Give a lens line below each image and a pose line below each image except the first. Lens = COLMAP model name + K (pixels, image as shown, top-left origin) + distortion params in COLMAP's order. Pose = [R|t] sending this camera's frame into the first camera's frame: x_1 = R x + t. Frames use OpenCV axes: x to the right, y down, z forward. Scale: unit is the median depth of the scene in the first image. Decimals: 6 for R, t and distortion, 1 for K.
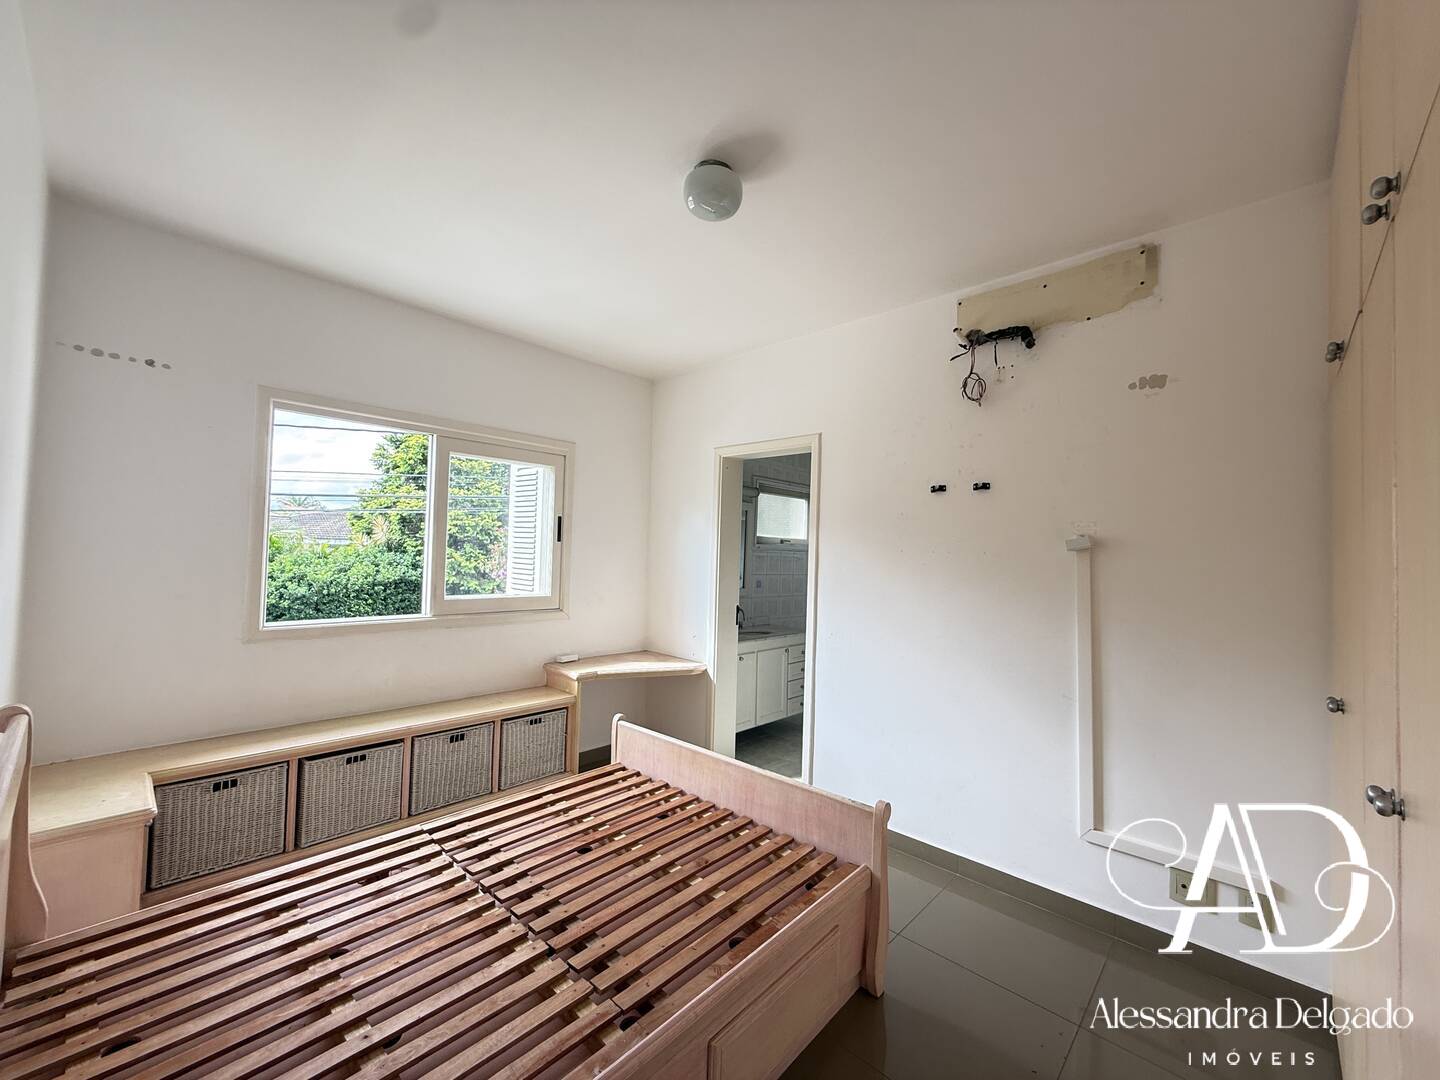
lens RADIAL K [[575.8, 0, 720.9], [0, 575.8, 532.1], [0, 0, 1]] dist [-0.002306, -0.000268]
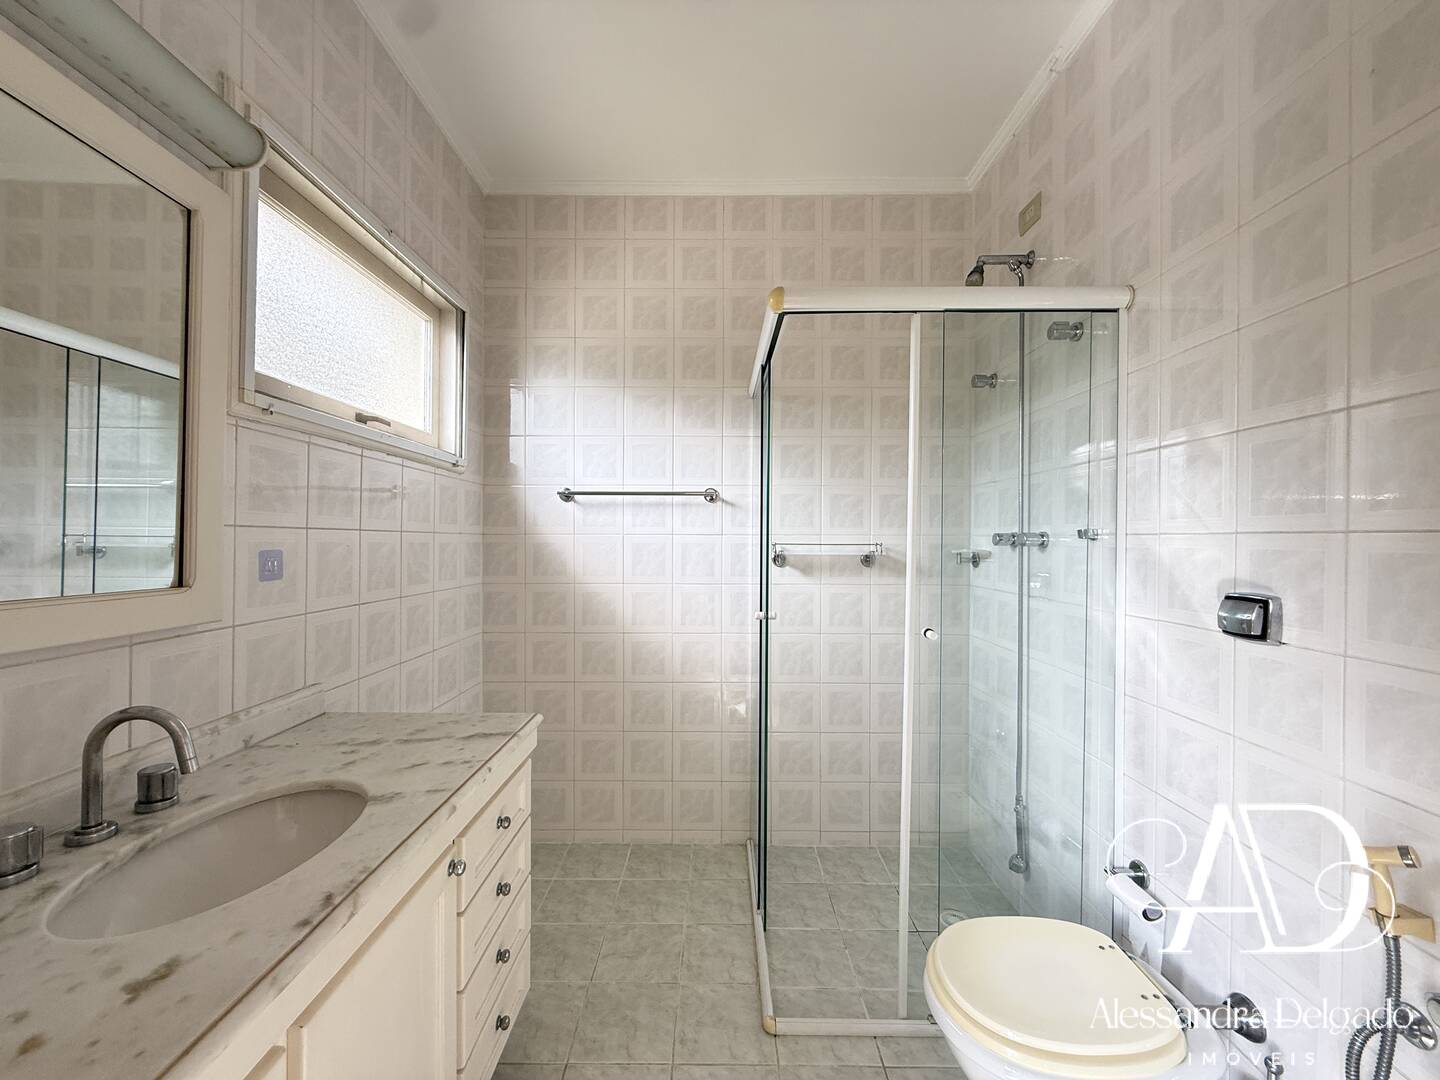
lens RADIAL K [[575.8, 0, 718.7], [0, 575.8, 540.7], [0, 0, 1]] dist [-0.002306, -0.000268]
pose [[0.728767, -0.020757, 0.684447, 0.037295], [-0.010138, 0.999104, 0.041095, 0.067881], [-0.684686, -0.036887, 0.727904, 0.684683]]
